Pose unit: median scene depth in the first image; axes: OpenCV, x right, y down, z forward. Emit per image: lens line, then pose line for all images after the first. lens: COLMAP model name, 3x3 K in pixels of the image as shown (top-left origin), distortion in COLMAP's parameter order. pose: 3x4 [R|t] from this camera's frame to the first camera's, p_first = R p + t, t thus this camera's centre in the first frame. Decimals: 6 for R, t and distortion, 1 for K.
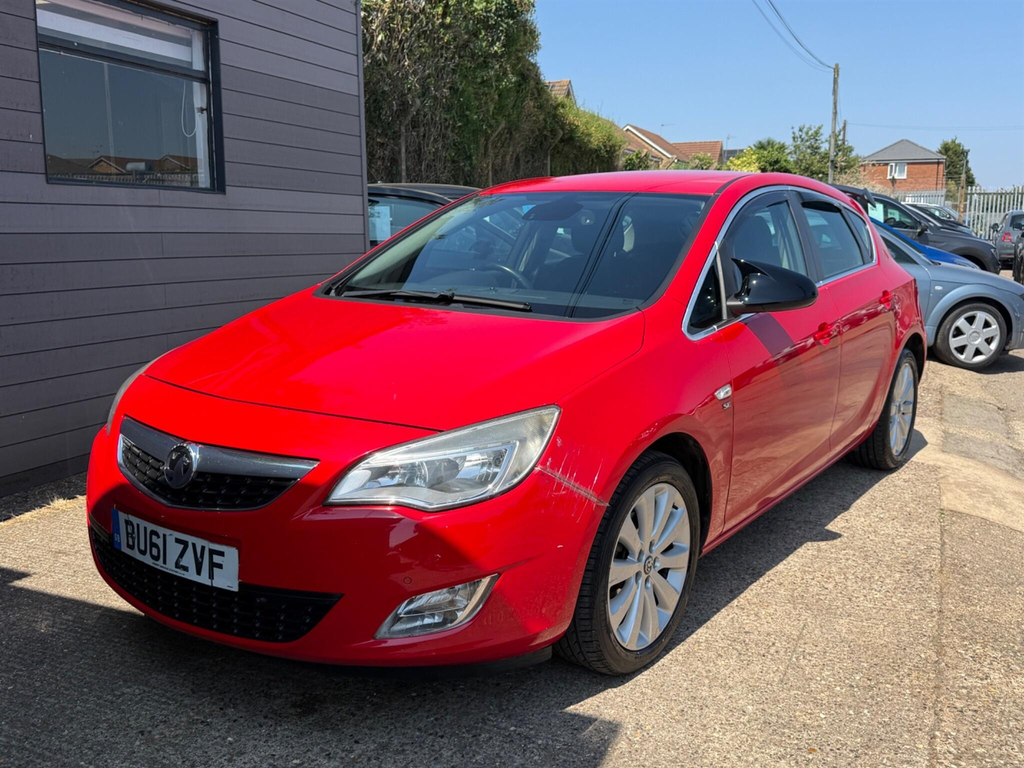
lens RADIAL K [[943.5, 0, 518.9], [0, 943.5, 384.2], [0, 0, 1]] dist [0.088611, -0.159430]
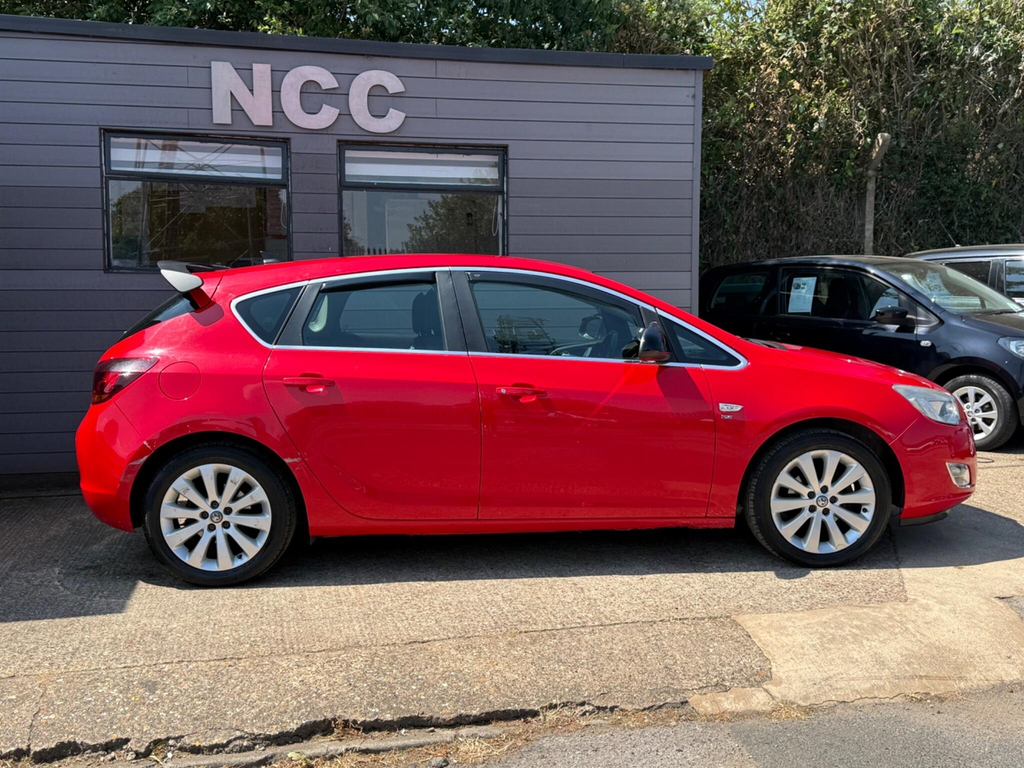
lens RADIAL K [[1100.0, 0, 517.6], [0, 1100.0, 387.3], [0, 0, 1]] dist [0.166877, -0.395475]
pose [[0.579085, 0.052045, -0.813604, 1.424913], [-0.120721, 0.992433, -0.022440, -0.039087], [0.806280, 0.111214, 0.580986, 0.280386]]
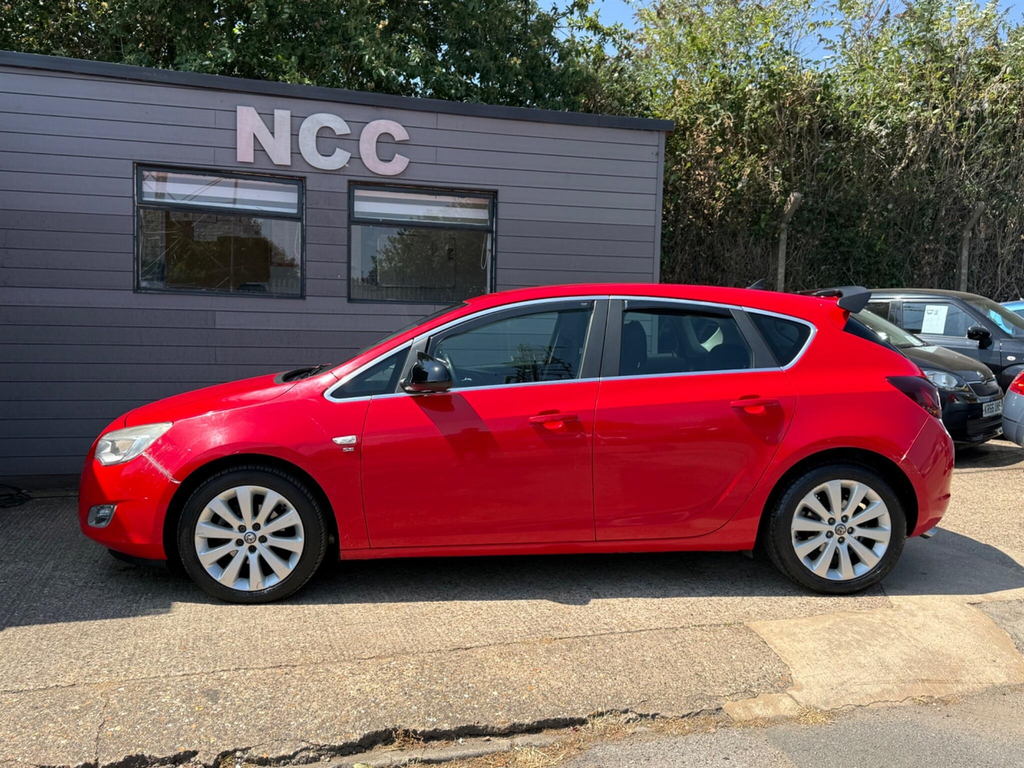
lens RADIAL K [[917.8, 0, 512.8], [0, 917.8, 382.1], [0, 0, 1]] dist [0.114300, -0.235063]
pose [[0.633393, 0.050903, -0.772154, 1.242236], [-0.136777, 0.989488, -0.046967, -0.040271], [0.761646, 0.135362, 0.633697, 0.252659]]
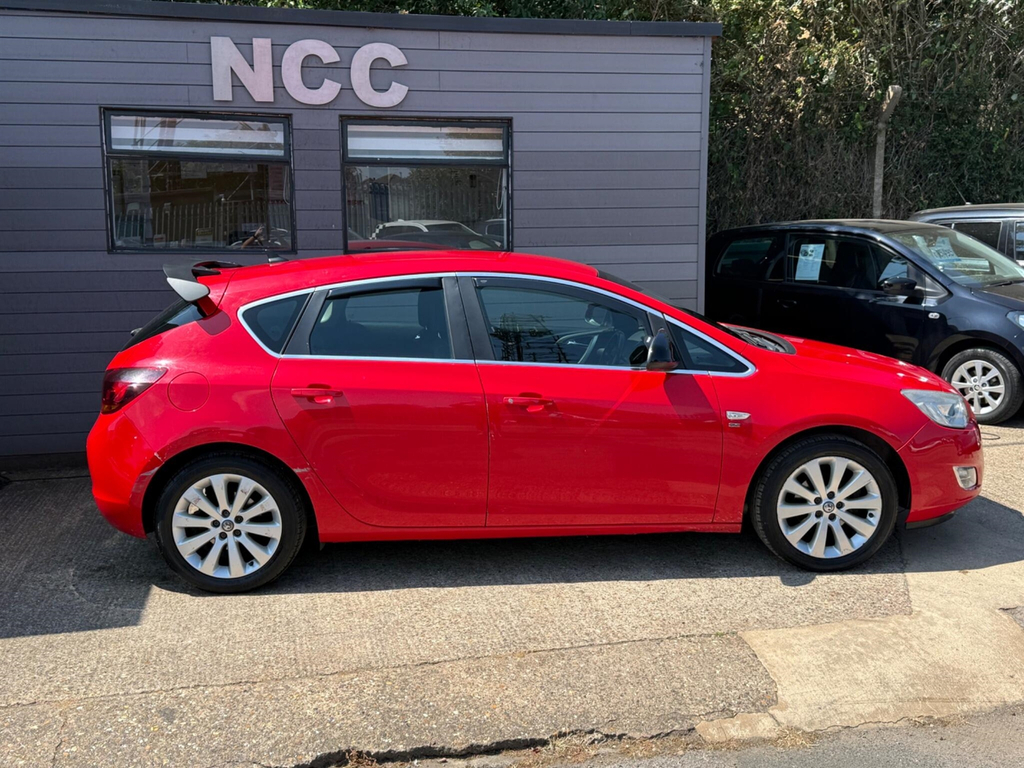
lens RADIAL K [[1101.0, 0, 509.5], [0, 1101.0, 383.1], [0, 0, 1]] dist [0.162104, -0.382728]
pose [[0.571810, 0.103529, -0.813827, 1.413528], [-0.117264, 0.992134, 0.043820, -0.148394], [0.811962, 0.070376, 0.579452, 0.264116]]
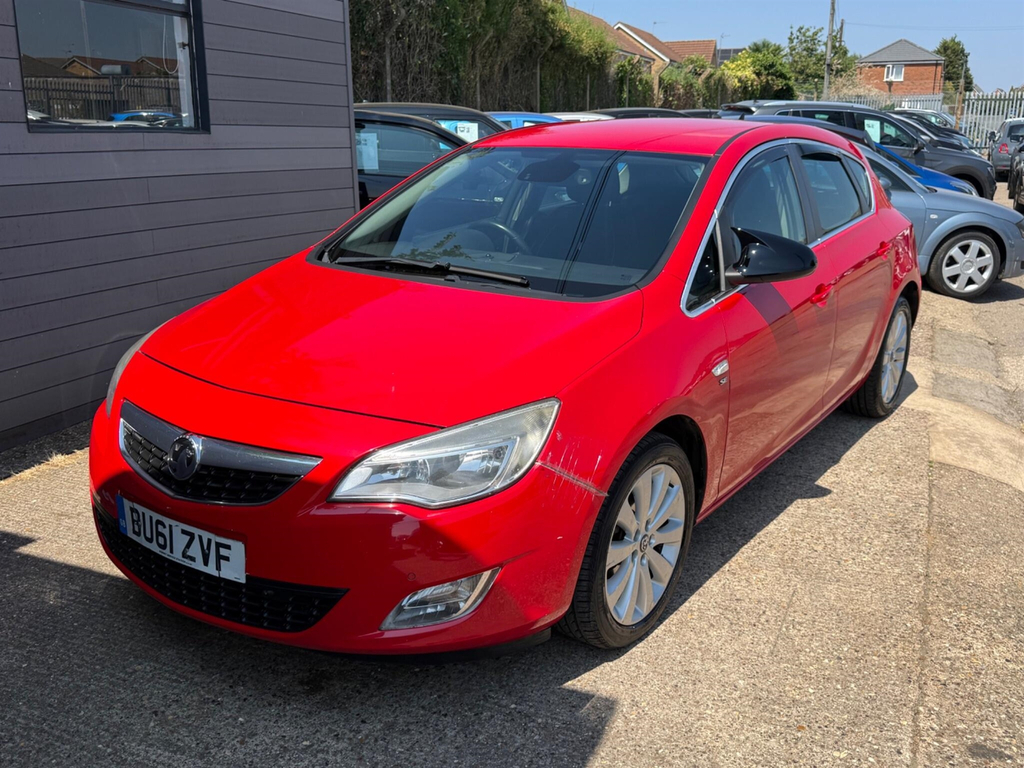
lens RADIAL K [[945.8, 0, 512.0], [0, 945.8, 384.0], [0, 0, 1]] dist [0.088302, -0.168440]
pose [[0.999979, -0.002167, 0.006109, -0.009407], [0.001558, 0.995188, 0.097974, -0.063086], [-0.006292, -0.097962, 0.995170, -0.000377]]
